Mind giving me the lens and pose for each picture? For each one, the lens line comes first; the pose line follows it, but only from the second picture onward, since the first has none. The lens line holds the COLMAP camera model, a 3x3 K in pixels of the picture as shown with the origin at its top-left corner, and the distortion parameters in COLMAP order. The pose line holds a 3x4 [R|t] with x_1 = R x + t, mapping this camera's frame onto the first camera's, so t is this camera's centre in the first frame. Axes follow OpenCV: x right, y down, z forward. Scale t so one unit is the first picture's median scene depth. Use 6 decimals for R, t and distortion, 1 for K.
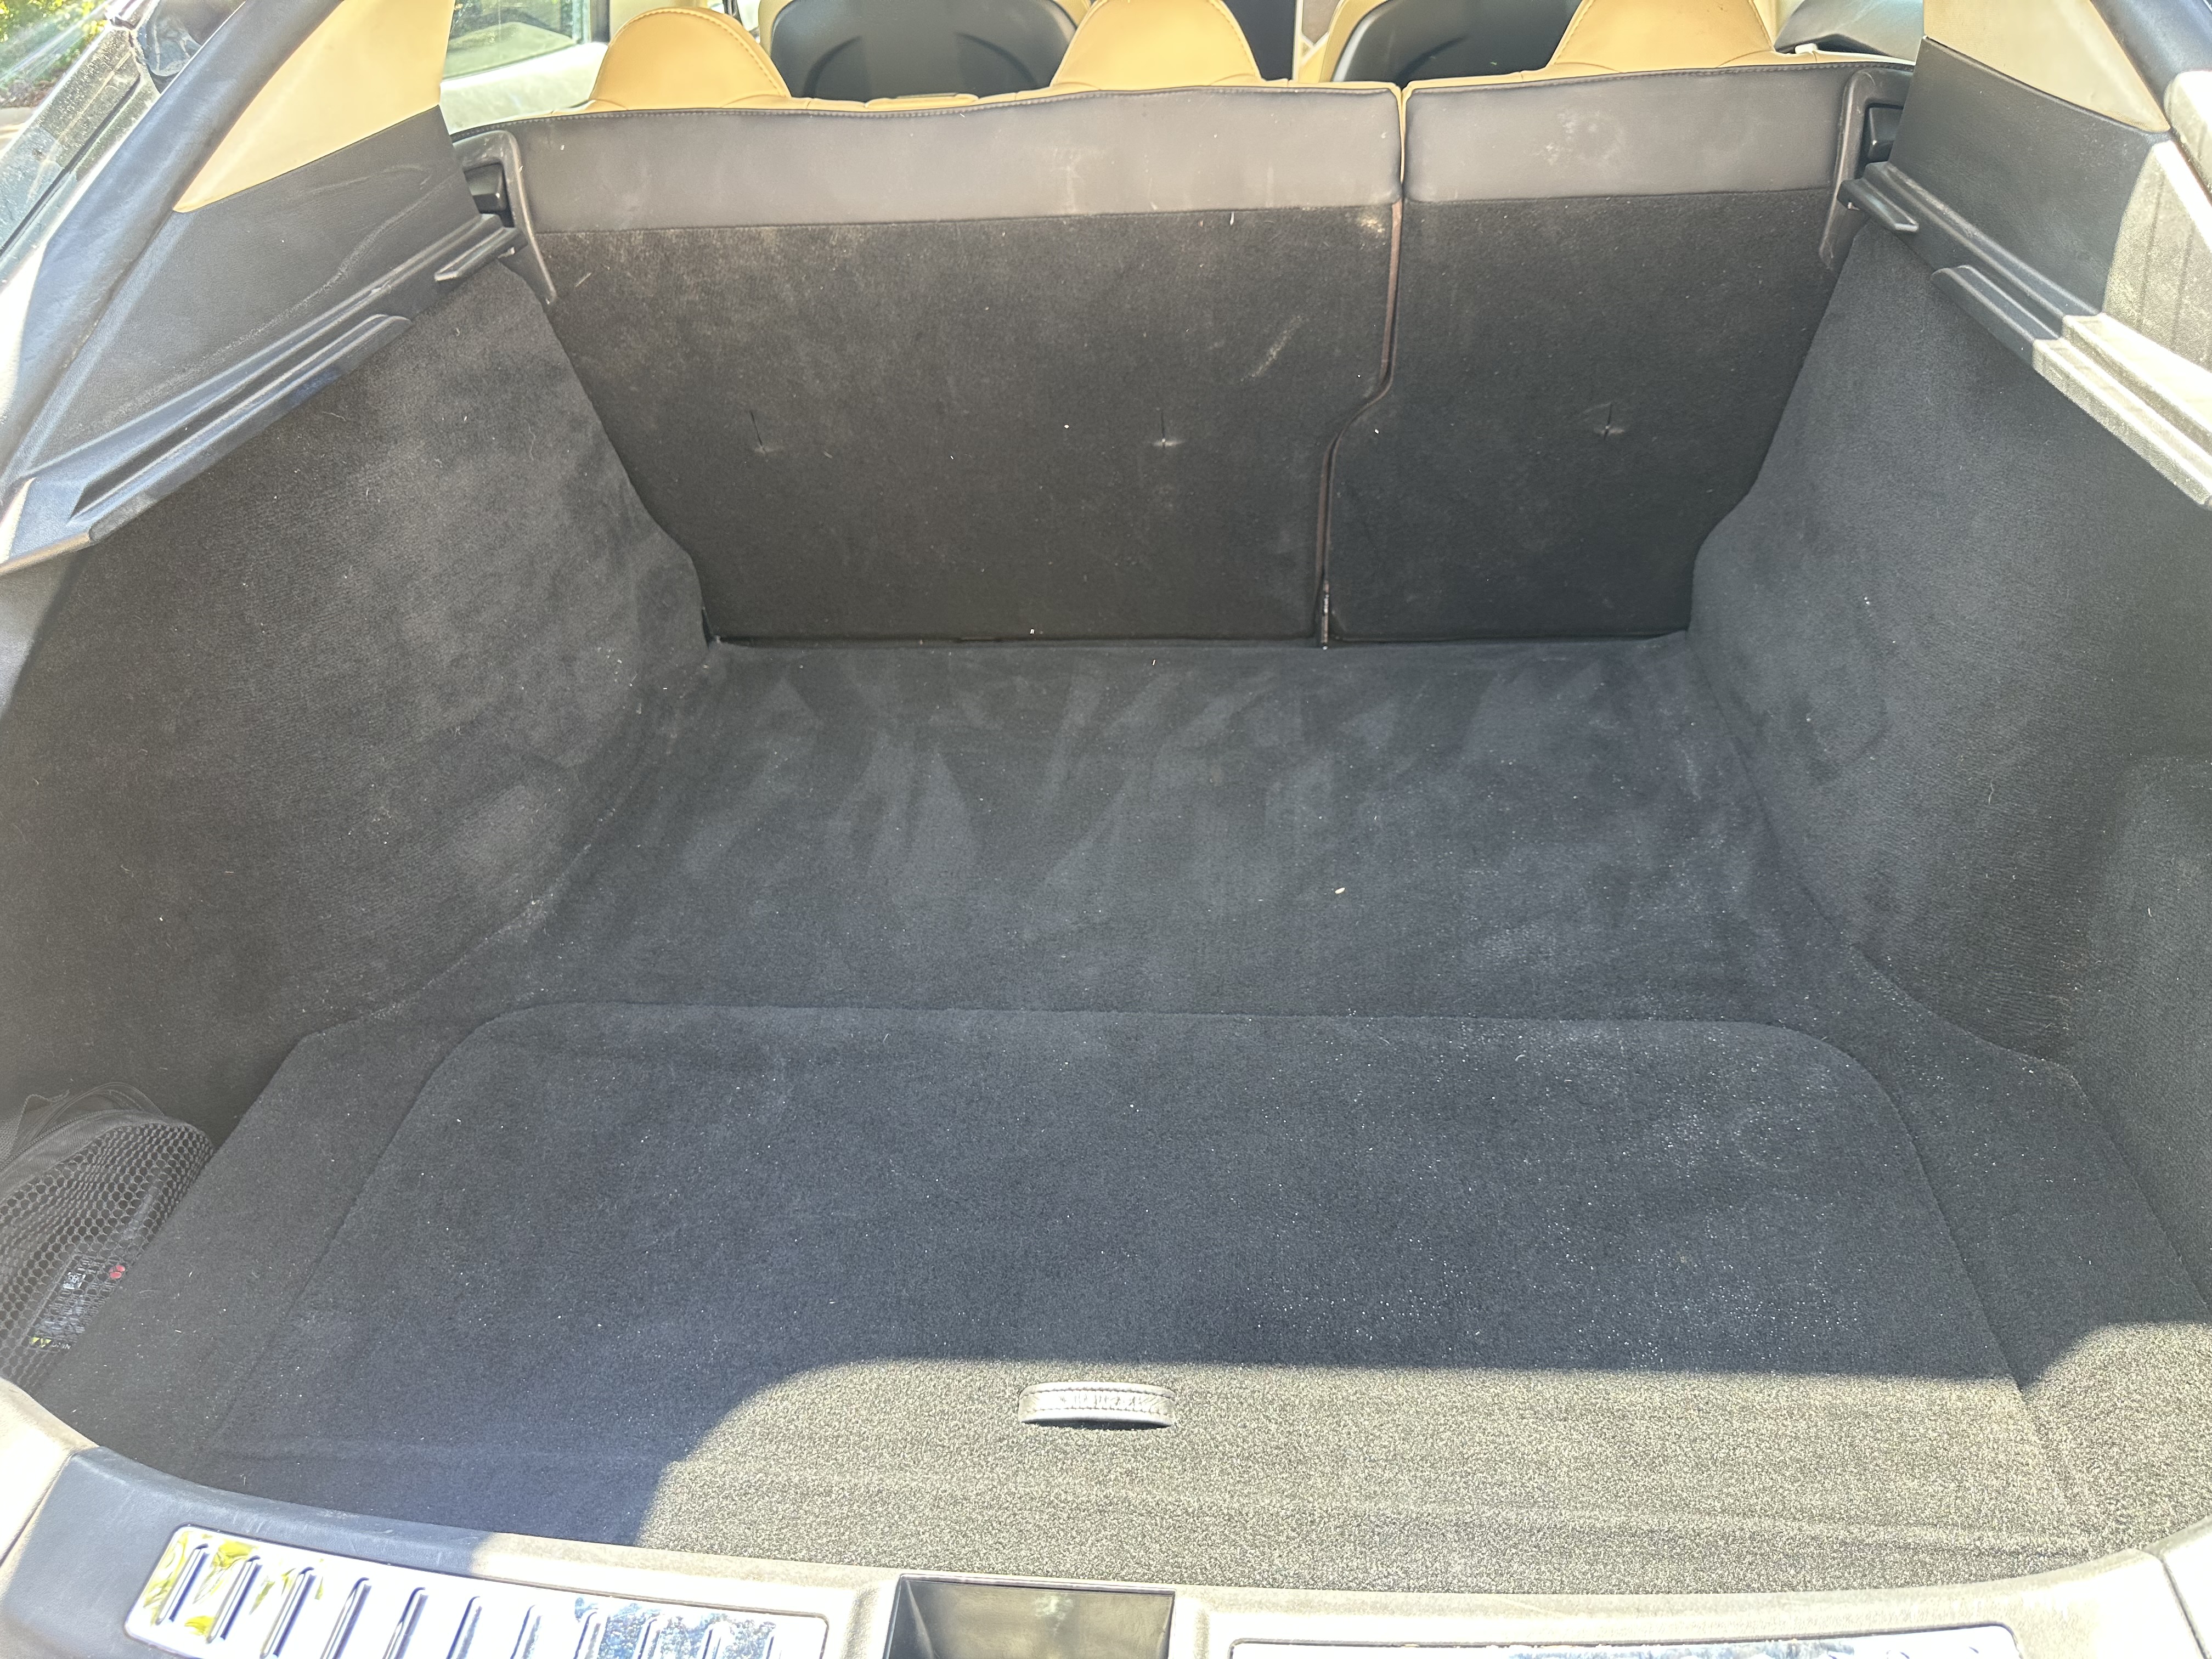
lens RADIAL K [[1574.3, 0, 1106.0], [0, 1574.3, 829.5], [0, 0, 1]] dist [-0.004416, -0.008688]
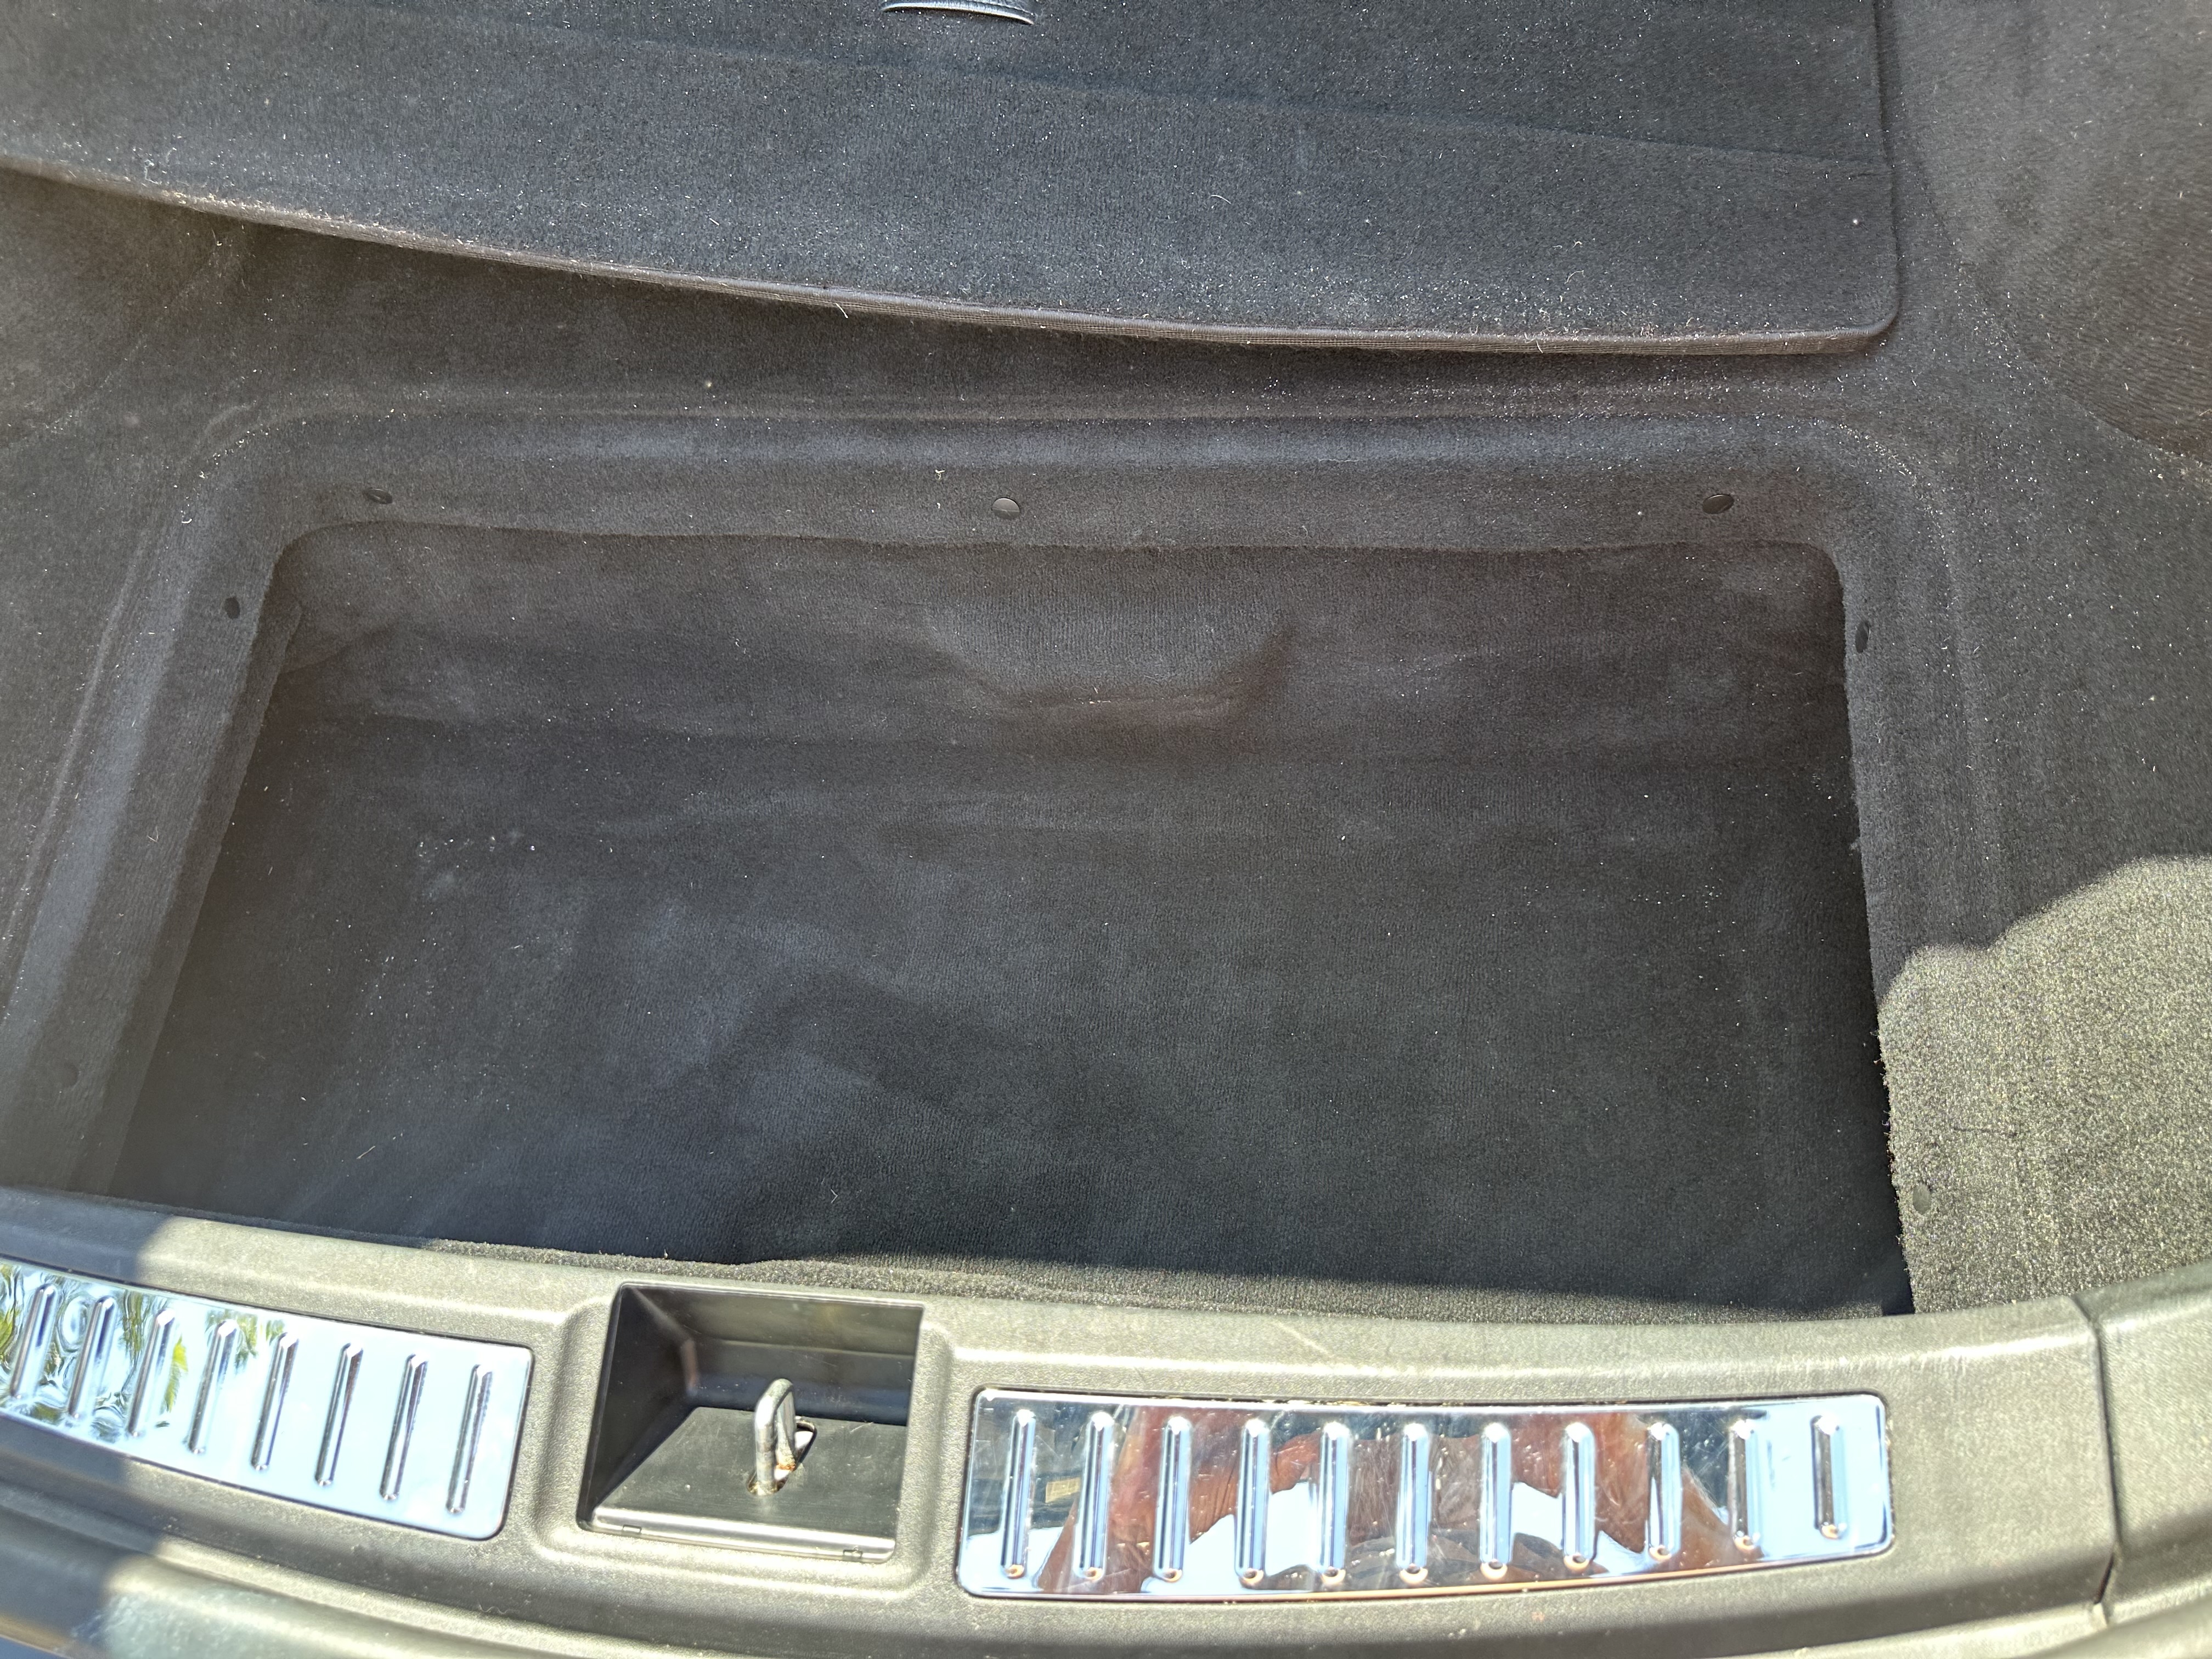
lens RADIAL K [[1574.3, 0, 1106.0], [0, 1574.3, 829.5], [0, 0, 1]] dist [-0.004416, -0.008688]
pose [[0.997860, -0.026327, -0.059849, 0.131638], [0.054773, 0.836462, 0.545280, -0.134095], [0.035705, -0.547392, 0.836115, 0.269678]]
